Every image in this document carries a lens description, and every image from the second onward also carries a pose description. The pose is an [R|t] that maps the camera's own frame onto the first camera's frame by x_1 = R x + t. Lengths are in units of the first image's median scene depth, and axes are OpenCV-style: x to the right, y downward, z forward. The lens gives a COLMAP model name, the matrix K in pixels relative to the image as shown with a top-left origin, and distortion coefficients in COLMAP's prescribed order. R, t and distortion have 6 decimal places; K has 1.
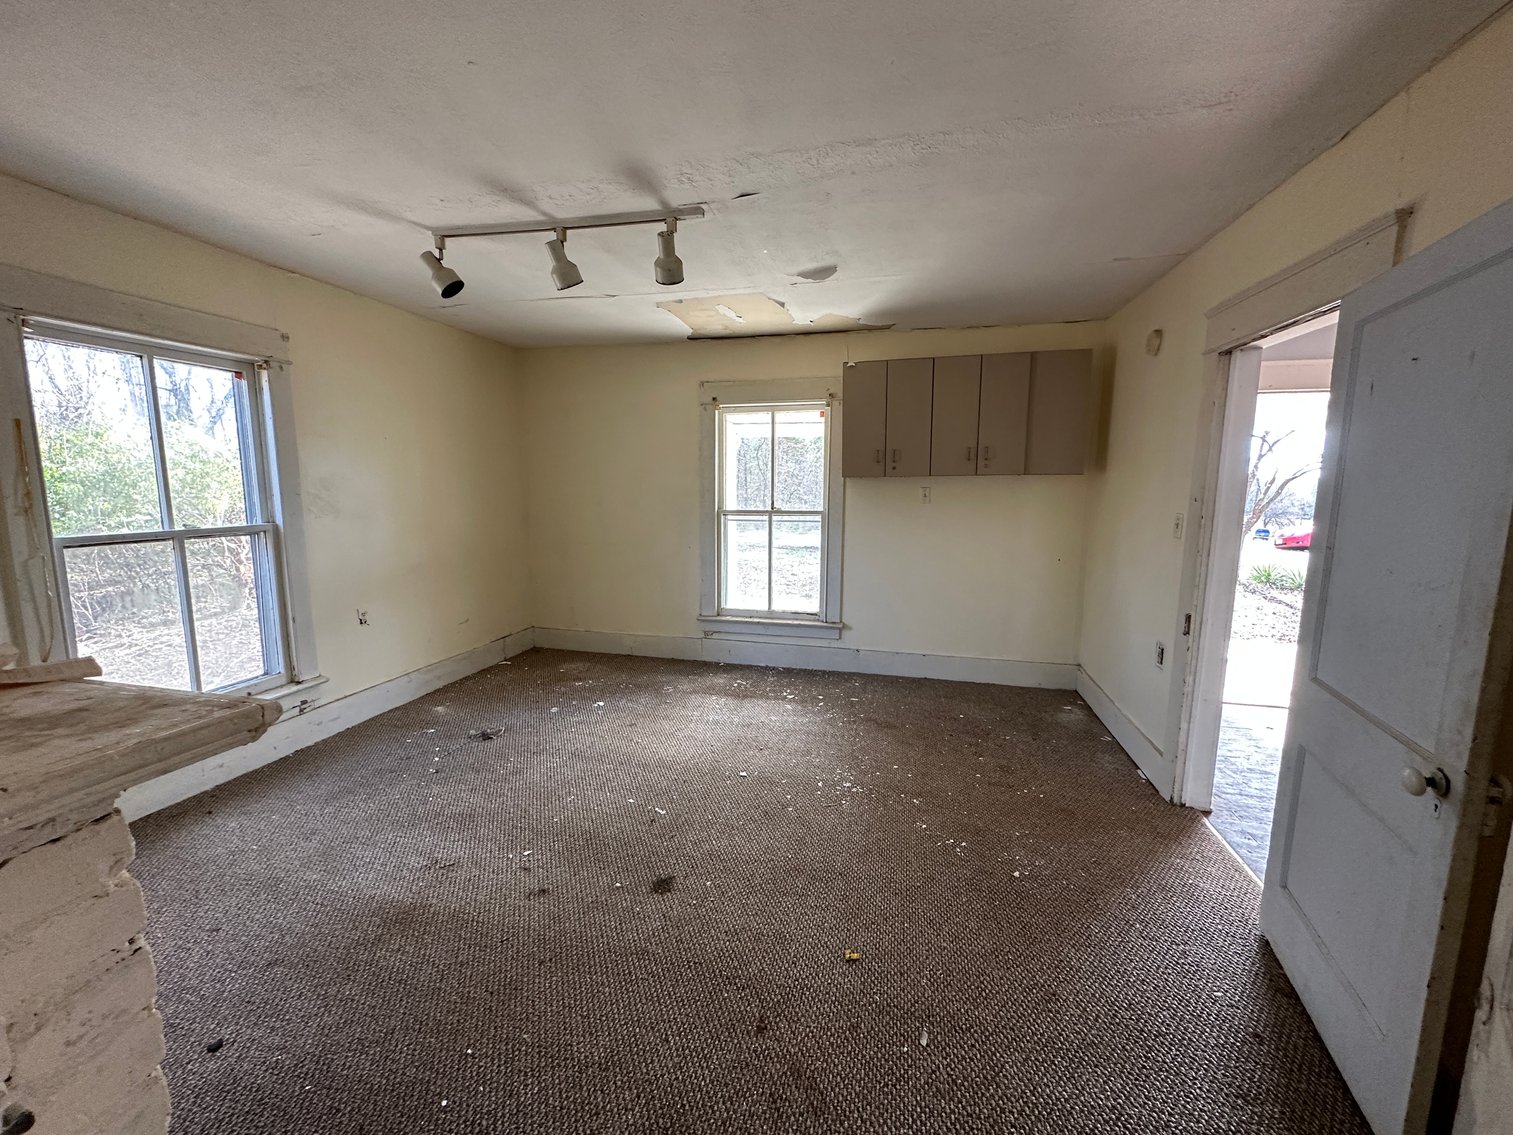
lens RADIAL K [[602.2, 0, 756.5], [0, 602.2, 567.5], [0, 0, 1]] dist [-0.003815, 0.000981]
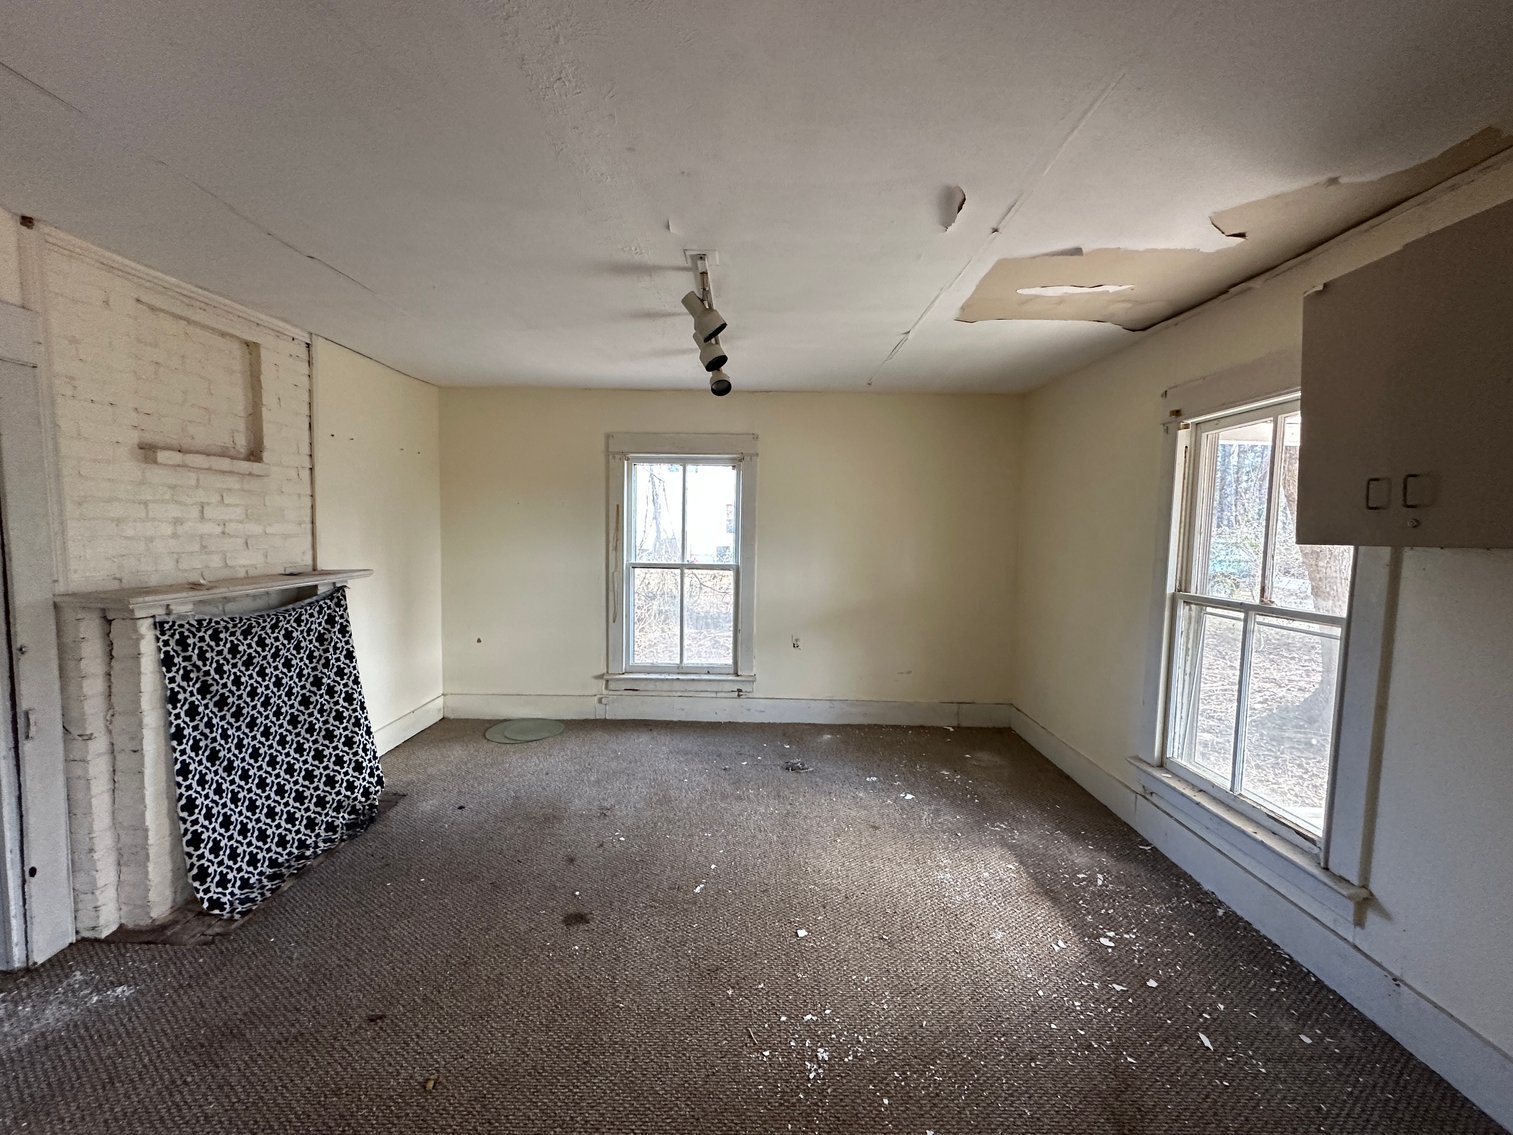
lens RADIAL K [[602.2, 0, 756.5], [0, 602.2, 567.5], [0, 0, 1]] dist [-0.003815, 0.000981]
pose [[0.231146, 0.064116, -0.970804, 0.539508], [-0.150783, 0.988131, 0.029359, -0.096234], [0.961164, 0.139595, 0.238071, 0.577550]]
